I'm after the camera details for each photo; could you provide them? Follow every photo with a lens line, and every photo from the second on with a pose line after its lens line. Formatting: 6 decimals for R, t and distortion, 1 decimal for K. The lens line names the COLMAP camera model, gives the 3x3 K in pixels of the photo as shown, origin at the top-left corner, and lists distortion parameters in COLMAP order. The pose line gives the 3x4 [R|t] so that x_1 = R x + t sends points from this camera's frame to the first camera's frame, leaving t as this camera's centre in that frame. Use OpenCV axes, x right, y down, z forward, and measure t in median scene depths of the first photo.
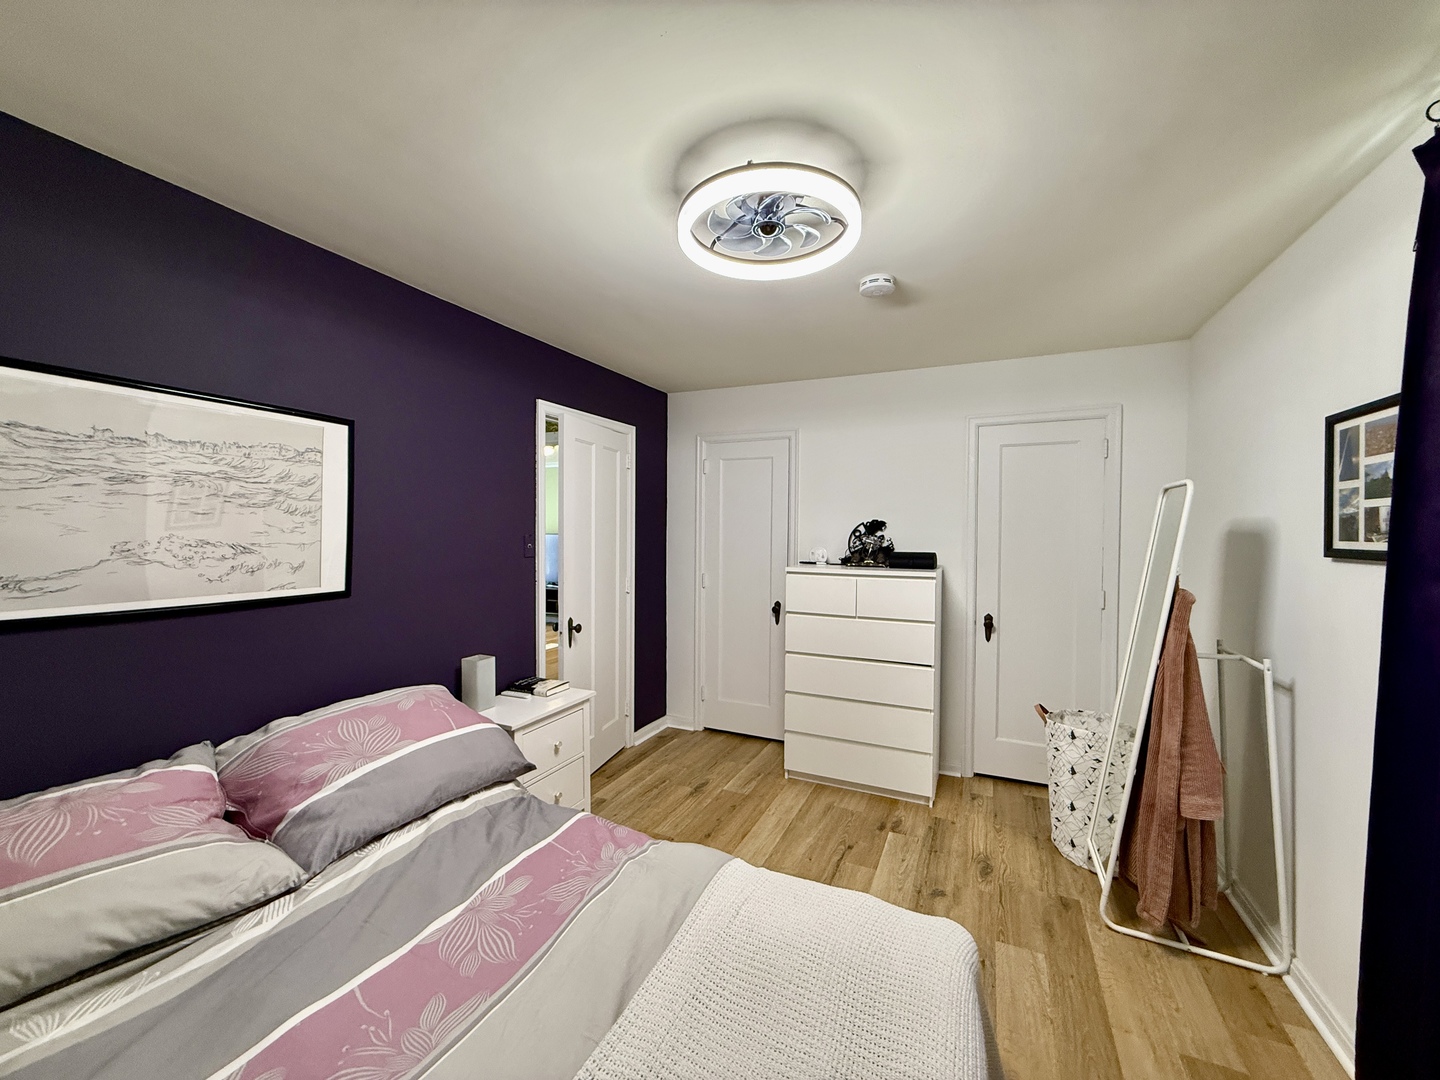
lens RADIAL K [[574.1, 0, 720.1], [0, 574.1, 535.4], [0, 0, 1]] dist [-0.000840, -0.000325]
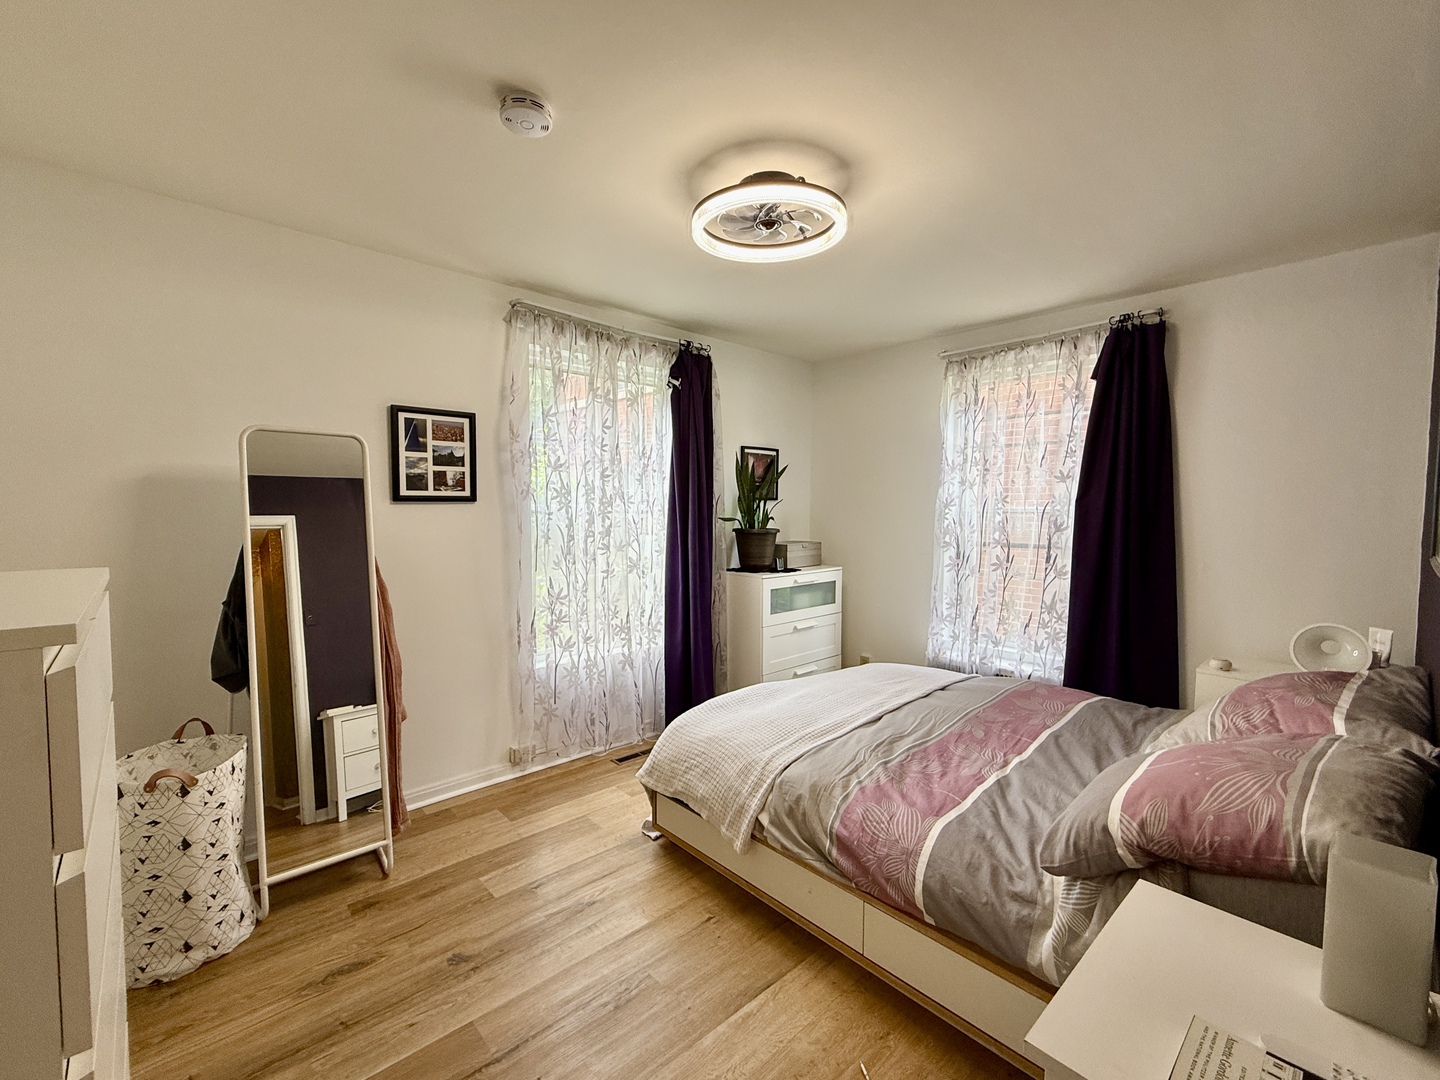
lens RADIAL K [[621.4, 0, 716.8], [0, 621.4, 539.0], [0, 0, 1]] dist [-0.000067, 0.000008]
pose [[-0.923043, -0.029570, 0.383559, -0.324589], [-0.002380, 0.997461, 0.071170, 0.019266], [-0.384689, 0.064780, -0.920770, 2.233401]]
